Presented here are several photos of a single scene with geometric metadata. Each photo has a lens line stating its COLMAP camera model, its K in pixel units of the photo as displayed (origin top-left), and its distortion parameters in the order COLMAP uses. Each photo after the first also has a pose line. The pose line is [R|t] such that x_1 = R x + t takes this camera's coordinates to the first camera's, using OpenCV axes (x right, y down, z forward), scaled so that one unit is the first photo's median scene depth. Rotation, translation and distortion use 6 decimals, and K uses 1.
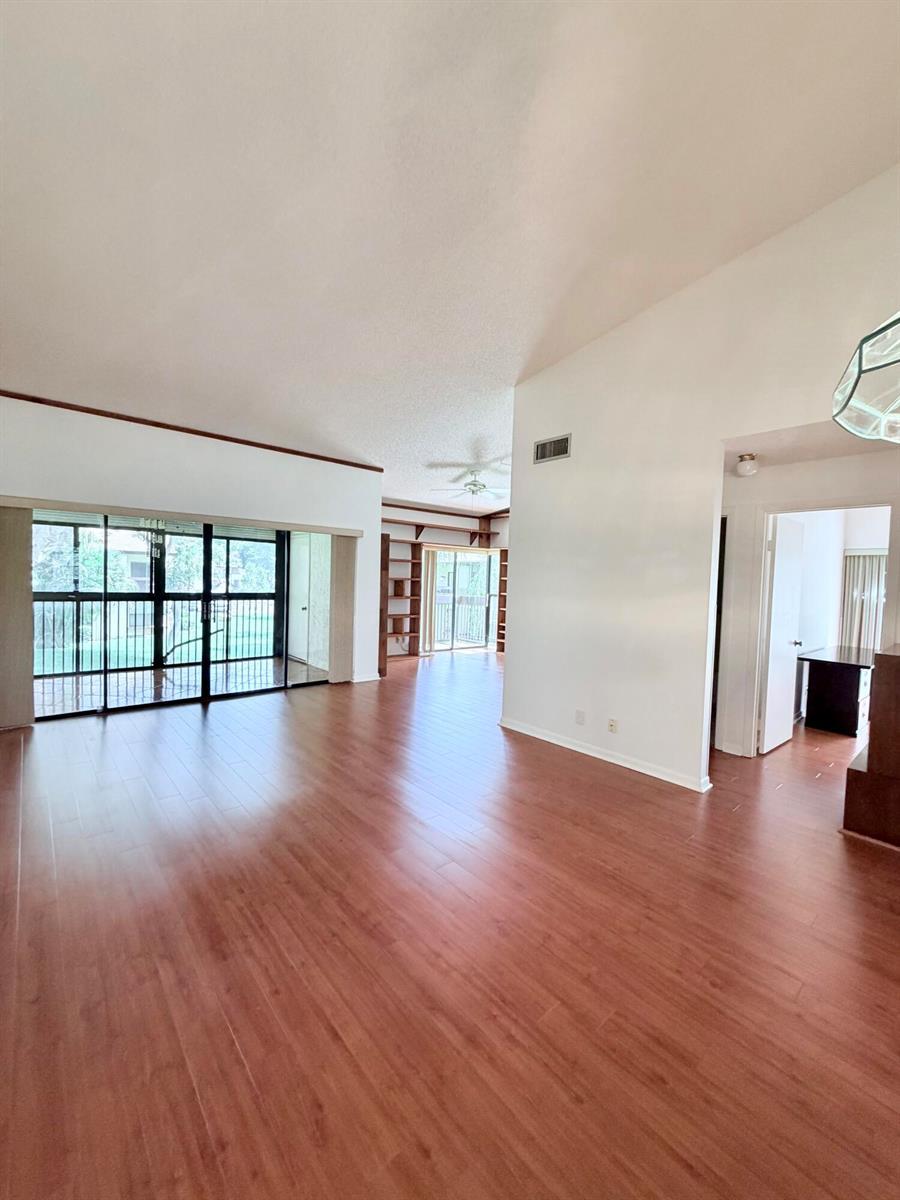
lens RADIAL K [[481.2, 0, 448.6], [0, 481.2, 593.8], [0, 0, 1]] dist [-0.003638, 0.001927]
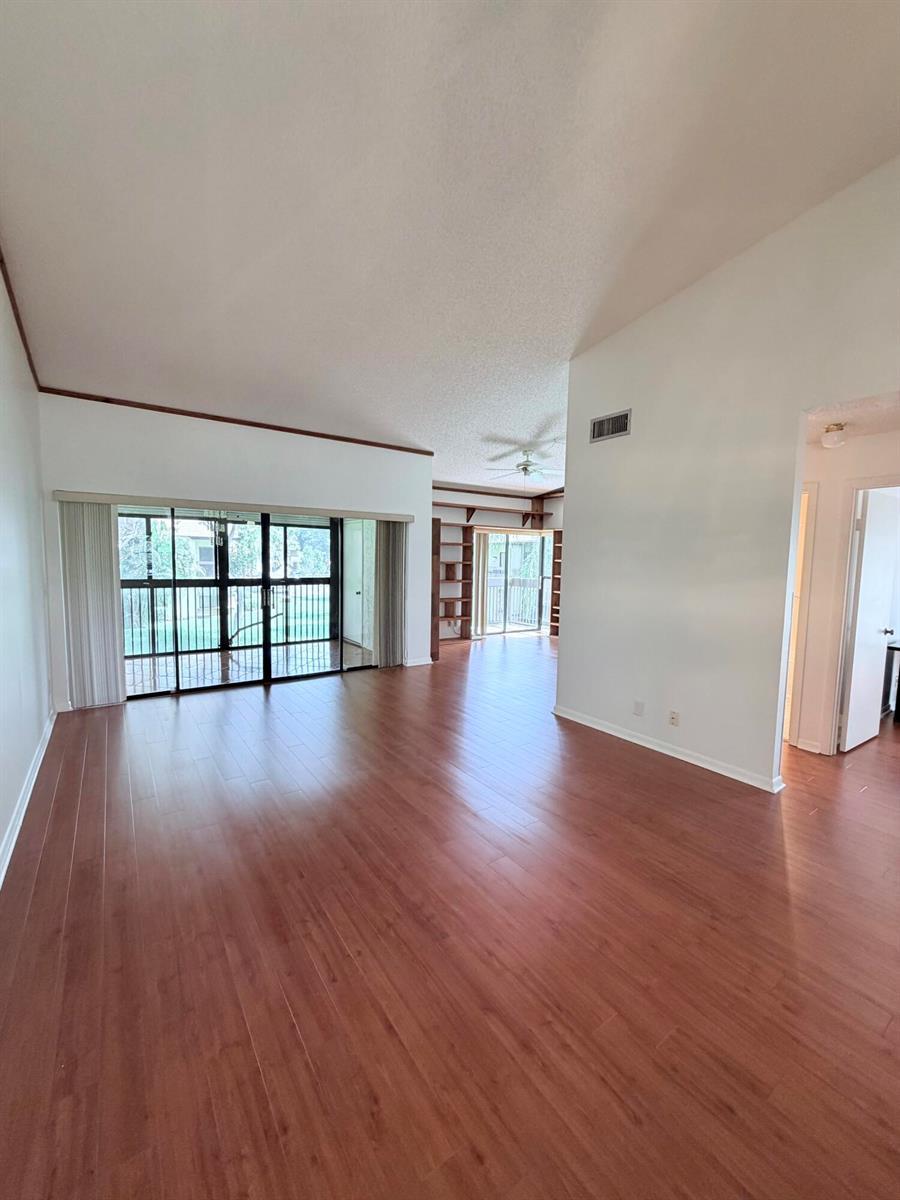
lens RADIAL K [[481.2, 0, 447.7], [0, 481.2, 595.1], [0, 0, 1]] dist [-0.003638, 0.001927]
pose [[0.993955, -0.004223, -0.109707, 0.000830], [0.009119, 0.998983, 0.044163, -0.018651], [0.109409, -0.044896, 0.992982, 0.018979]]
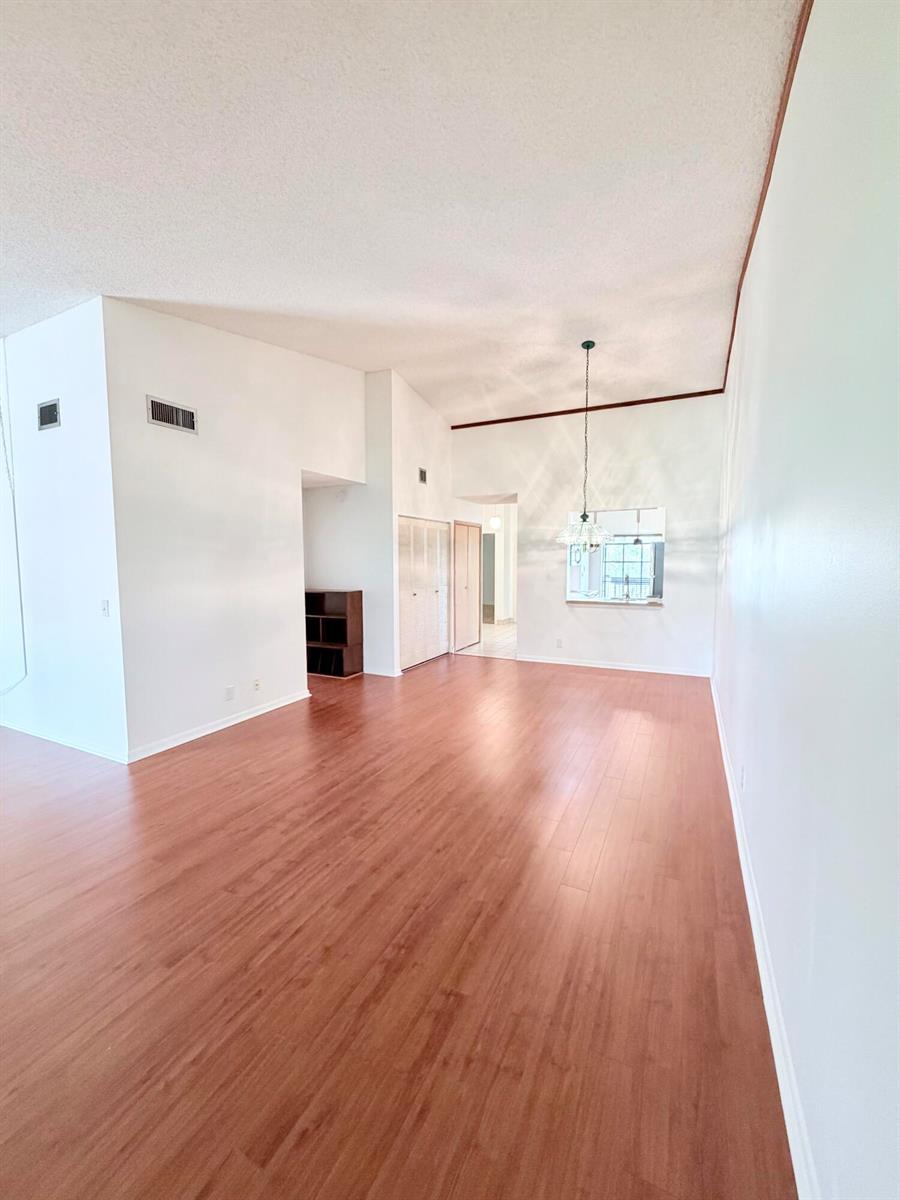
lens RADIAL K [[481.2, 0, 448.2], [0, 481.2, 597.8], [0, 0, 1]] dist [-0.003638, 0.001927]
pose [[-0.379077, -0.115956, 0.918071, -1.002243], [0.018782, 0.990949, 0.132916, -0.088225], [-0.925174, 0.067629, -0.373468, 1.052576]]
